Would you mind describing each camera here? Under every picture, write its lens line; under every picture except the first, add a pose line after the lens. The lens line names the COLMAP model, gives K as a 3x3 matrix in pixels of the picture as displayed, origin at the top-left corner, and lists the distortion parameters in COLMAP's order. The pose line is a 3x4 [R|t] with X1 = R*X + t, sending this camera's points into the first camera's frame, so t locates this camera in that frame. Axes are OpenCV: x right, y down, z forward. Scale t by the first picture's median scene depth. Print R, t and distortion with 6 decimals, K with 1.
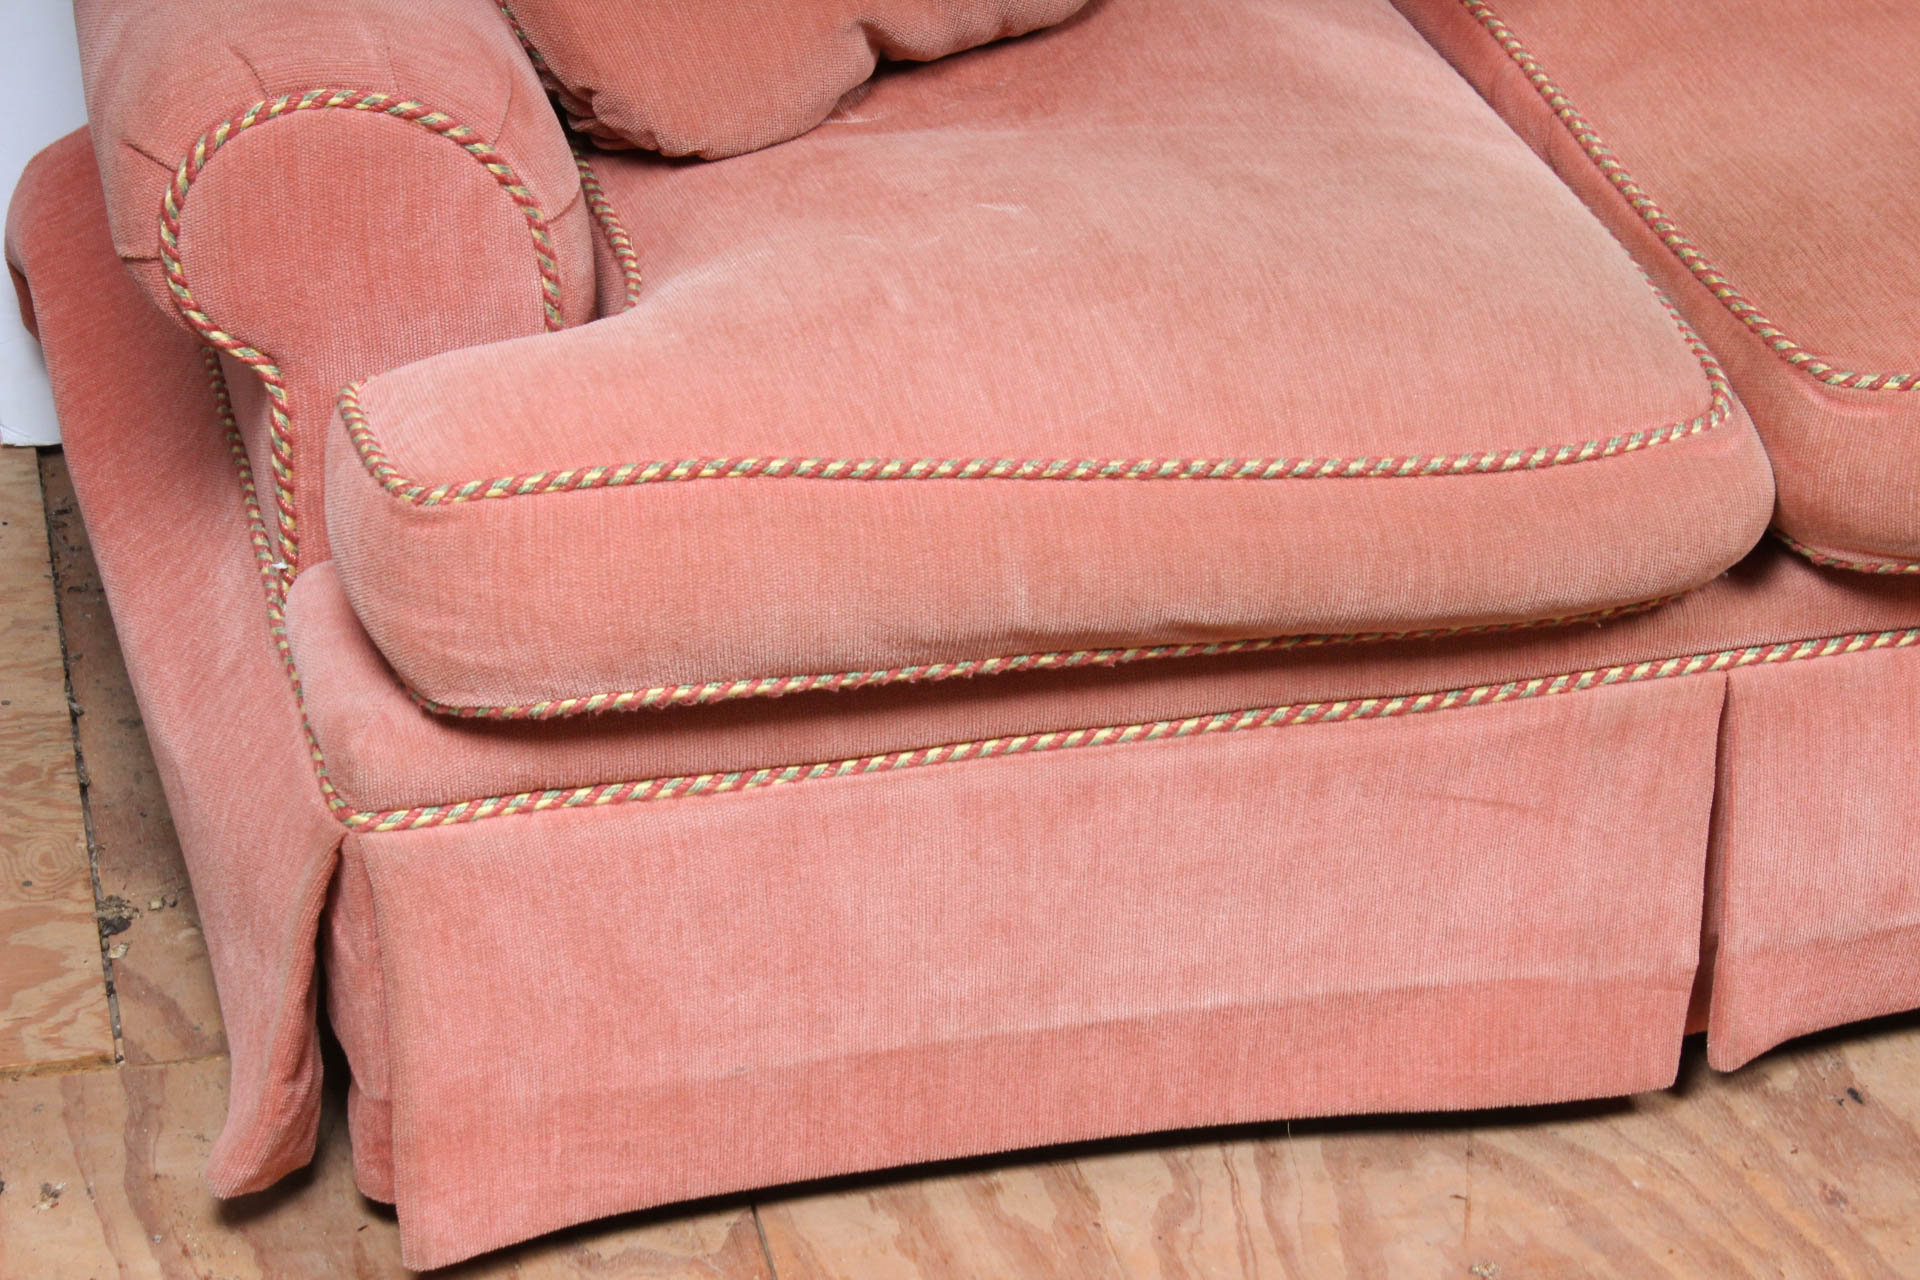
lens RADIAL K [[4535.1, 0, 957.3], [0, 4535.1, 580.8], [0, 0, 1]] dist [0.076210, 0.000000]
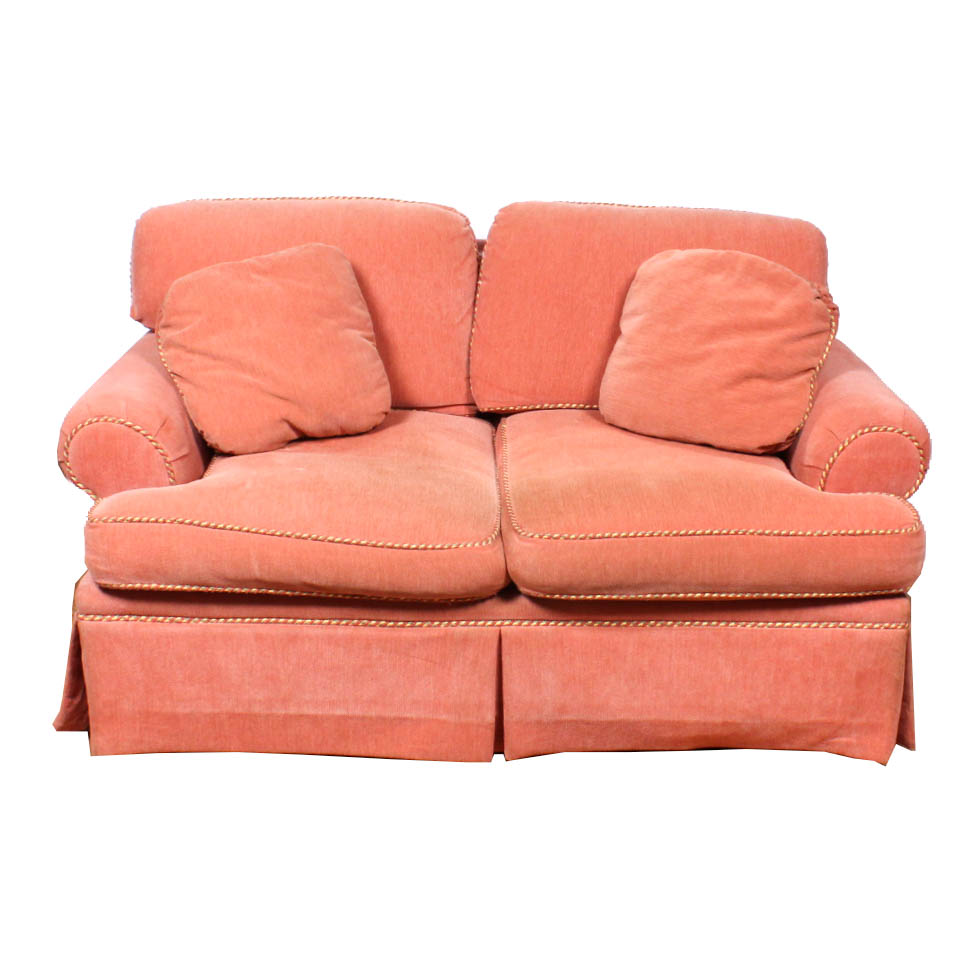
lens RADIAL K [[1611.2, 0, 515.6], [0, 1611.2, 418.9], [0, 0, 1]] dist [-0.153405, 0.000000]
pose [[0.967417, 0.055636, -0.246999, 0.466384], [-0.111716, 0.969255, -0.219234, 0.129457], [0.227208, 0.239684, 0.943890, -0.120188]]
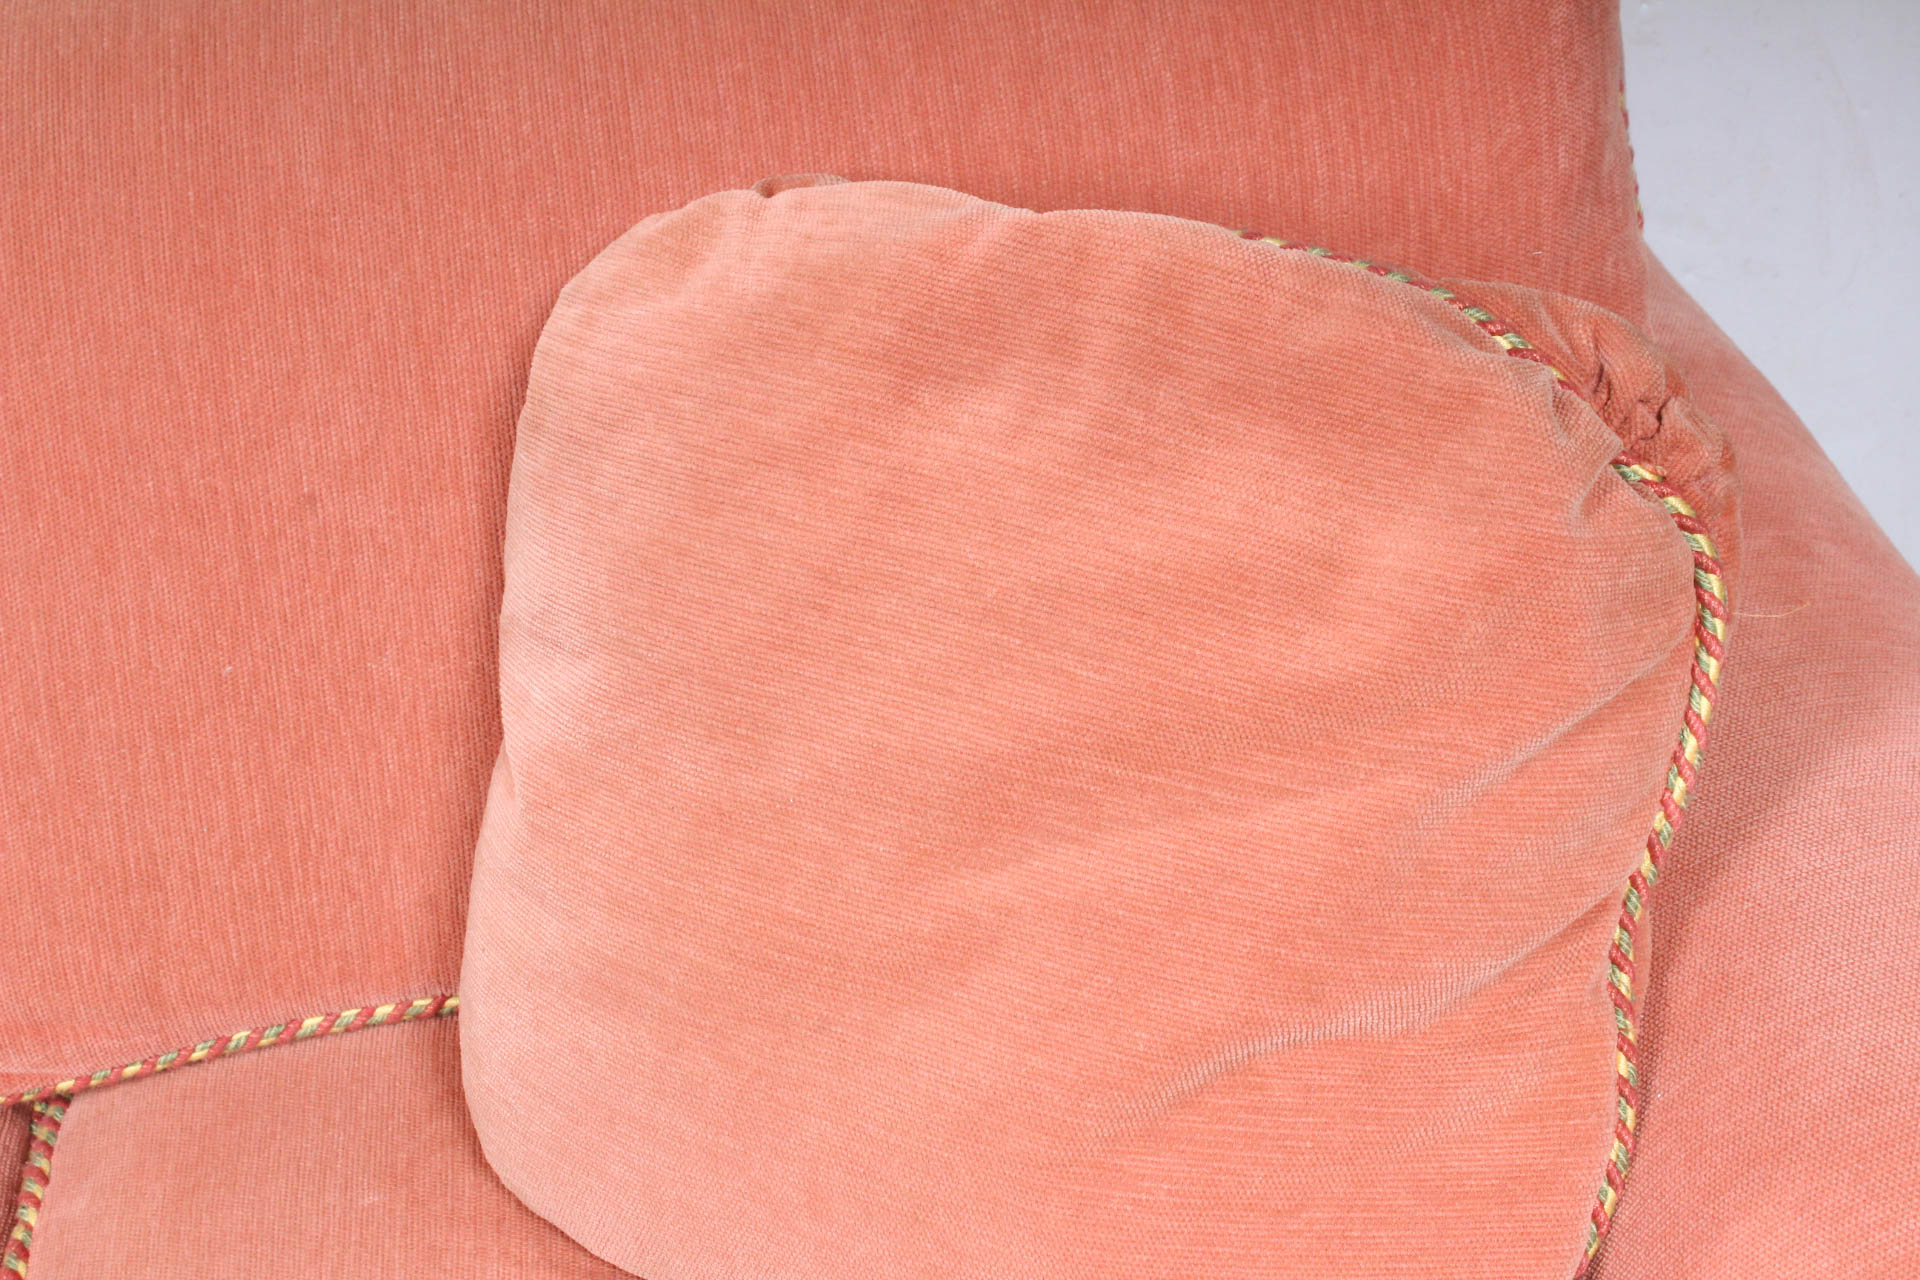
lens RADIAL K [[3258.4, 0, 951.4], [0, 3258.4, 623.3], [0, 0, 1]] dist [-0.002976, 0.000000]
pose [[0.969257, -0.030122, -0.244200, 0.398349], [0.055685, 0.993582, 0.098463, -0.301768], [0.239667, -0.109034, 0.964713, 0.699234]]
